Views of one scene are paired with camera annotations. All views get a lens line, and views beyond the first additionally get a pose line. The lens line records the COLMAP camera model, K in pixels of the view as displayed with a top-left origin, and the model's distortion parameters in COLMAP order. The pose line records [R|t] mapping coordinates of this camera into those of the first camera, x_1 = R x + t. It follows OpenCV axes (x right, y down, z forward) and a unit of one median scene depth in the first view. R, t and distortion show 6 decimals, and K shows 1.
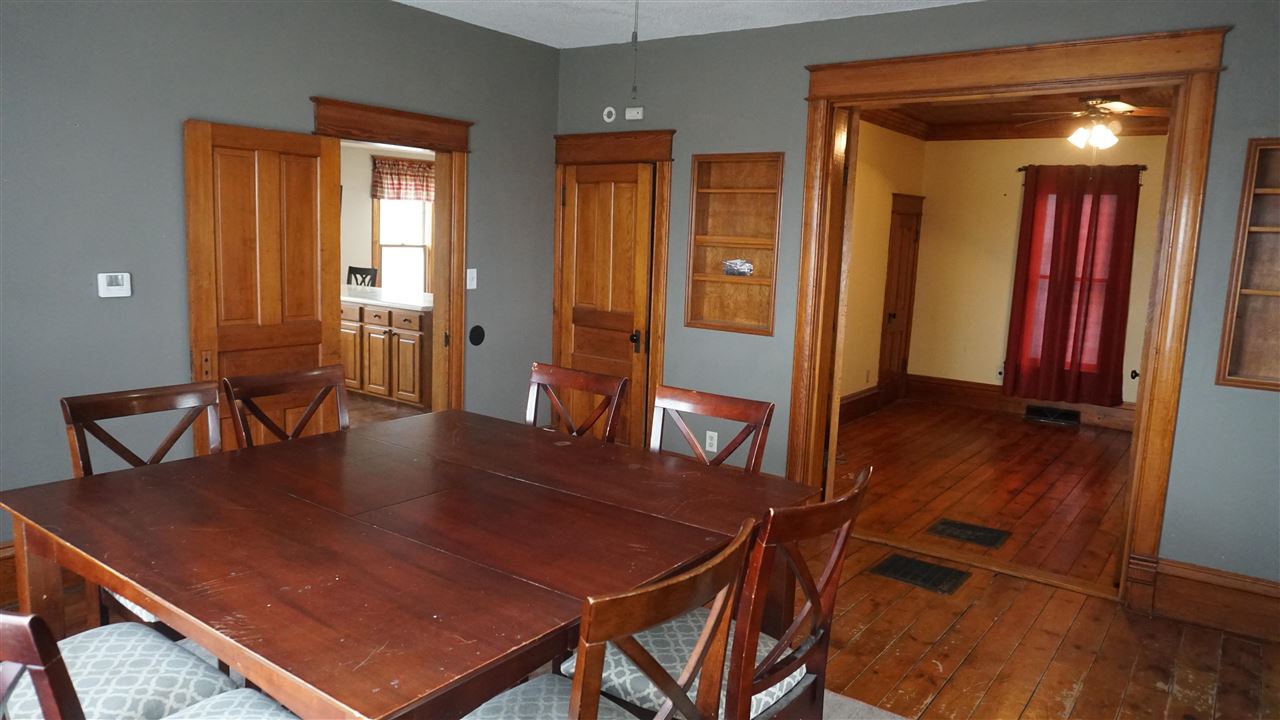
lens RADIAL K [[860.4, 0, 640.0], [0, 860.4, 360.0], [0, 0, 1]] dist [-0.049891, 0.041734]
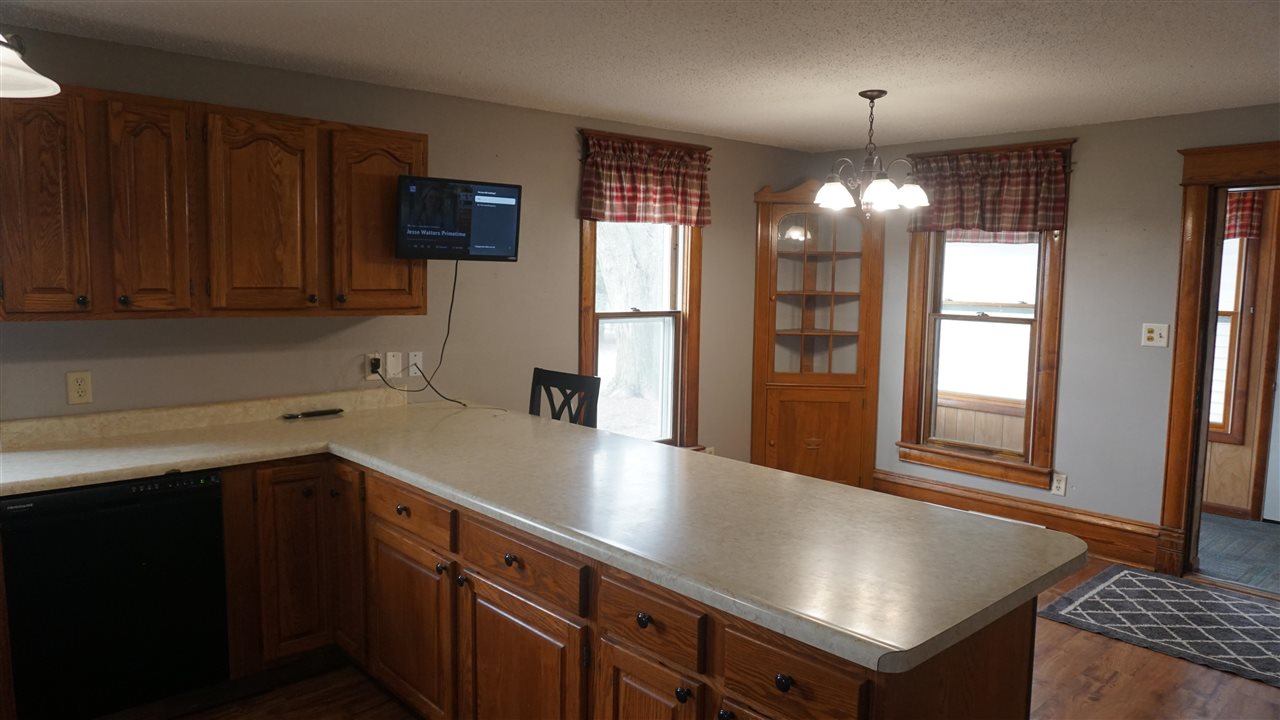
lens RADIAL K [[860.4, 0, 640.0], [0, 860.4, 360.0], [0, 0, 1]] dist [-0.049891, 0.041734]
pose [[0.981783, -0.006857, -0.189883, -0.186031], [-0.002038, 0.998911, -0.046608, -0.086182], [0.189996, 0.046146, 0.980700, 0.527991]]
